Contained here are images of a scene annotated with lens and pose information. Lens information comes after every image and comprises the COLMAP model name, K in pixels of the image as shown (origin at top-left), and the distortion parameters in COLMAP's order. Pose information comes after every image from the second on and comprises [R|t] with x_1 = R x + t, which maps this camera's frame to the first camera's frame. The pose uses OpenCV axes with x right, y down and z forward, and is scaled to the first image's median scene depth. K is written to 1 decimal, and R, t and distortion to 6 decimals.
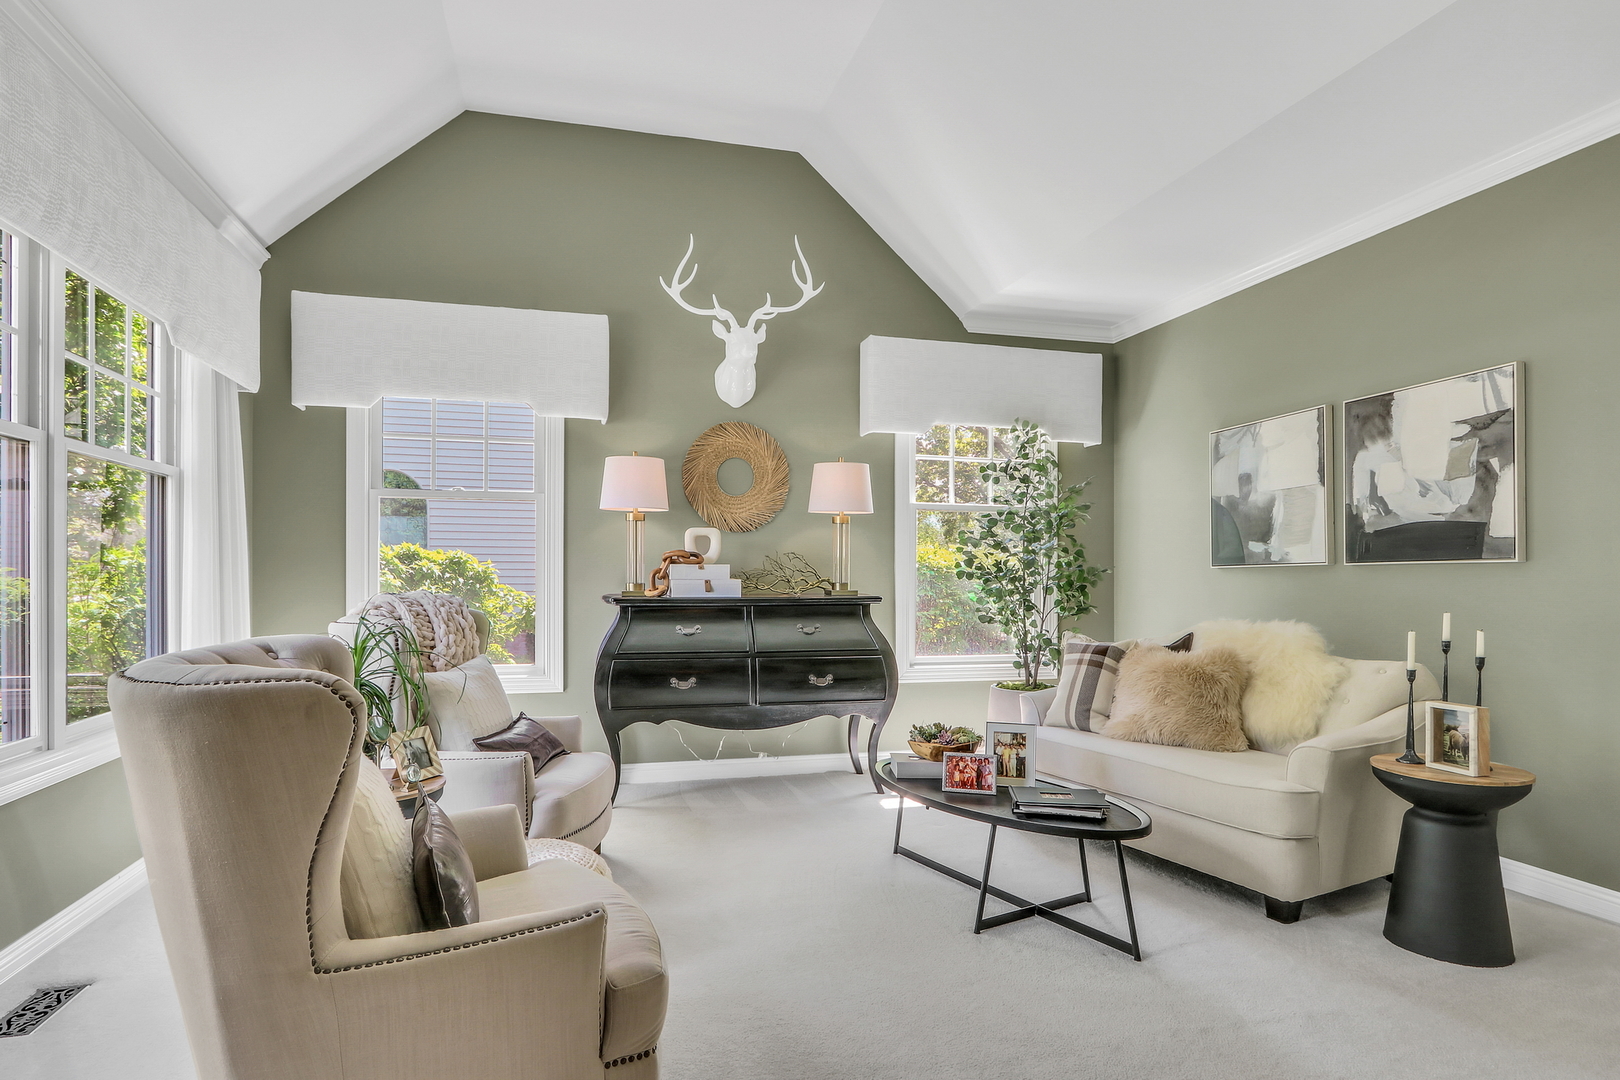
lens RADIAL K [[868.6, 0, 786.0], [0, 868.6, 547.9], [0, 0, 1]] dist [-0.012556, -0.000178]
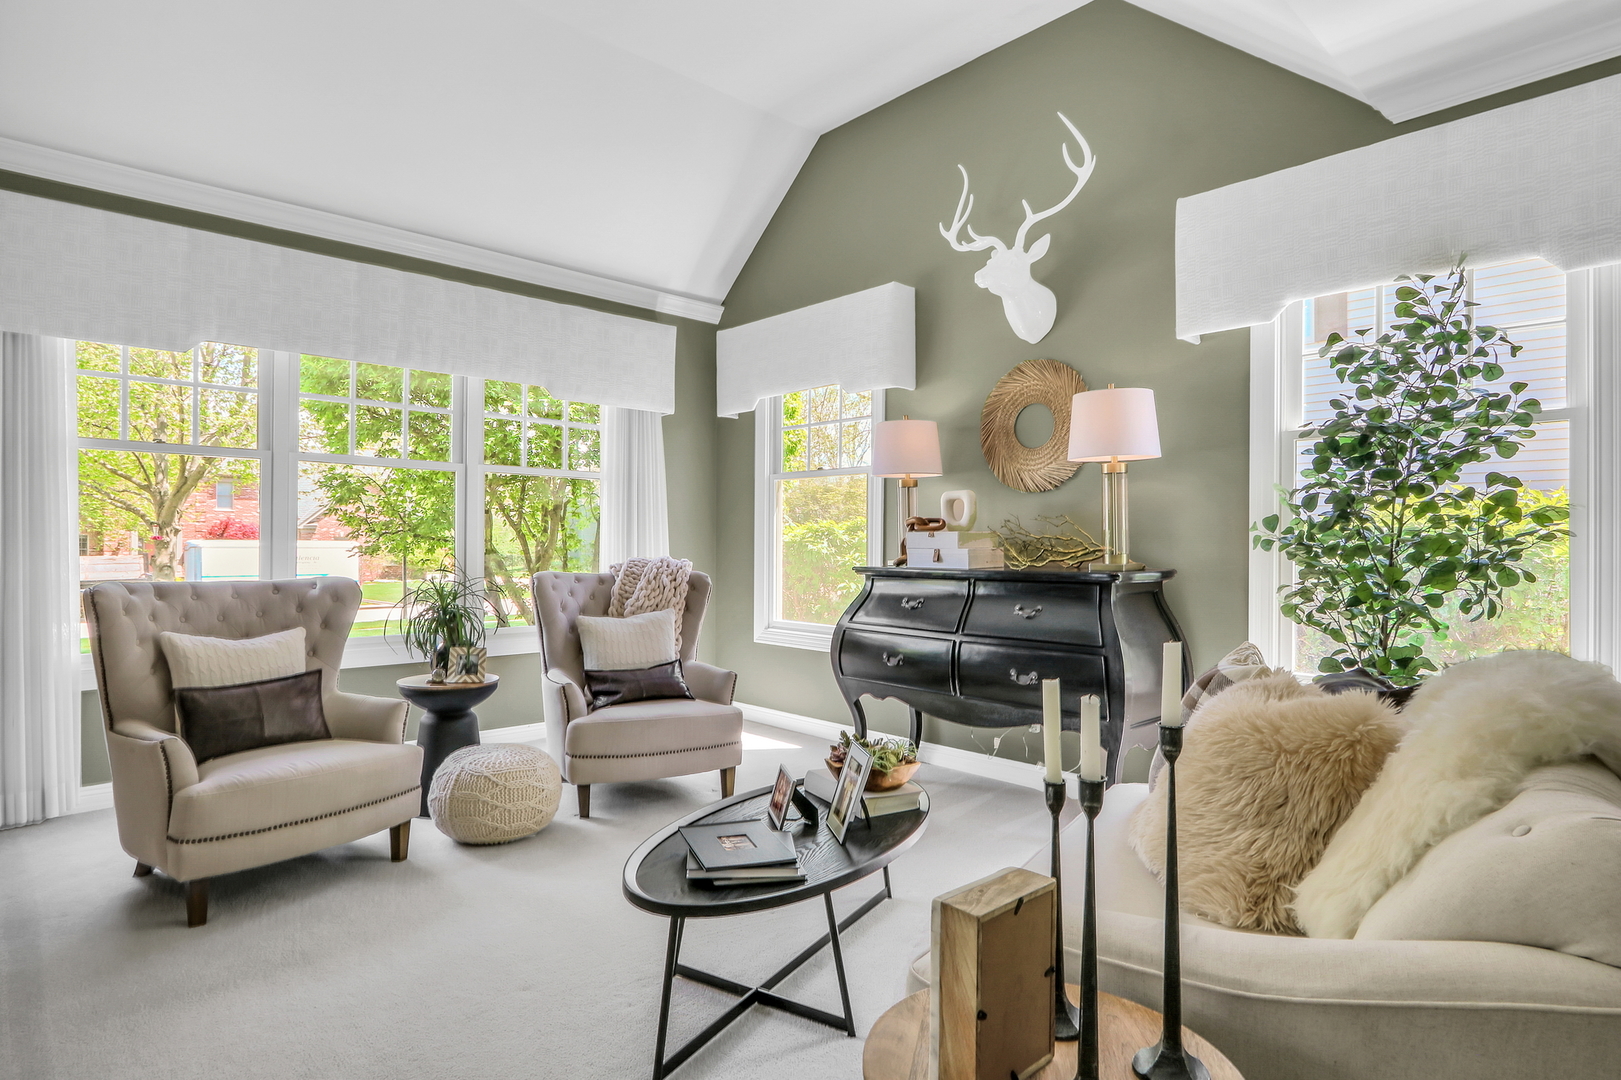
lens RADIAL K [[846.0, 0, 809.7], [0, 846.0, 550.8], [0, 0, 1]] dist [-0.041758, -0.000234]
pose [[0.470956, 0.000863, -0.882156, 0.576232], [0.018547, 0.999769, 0.010880, 0.025490], [0.881962, -0.021486, 0.470831, 0.445432]]
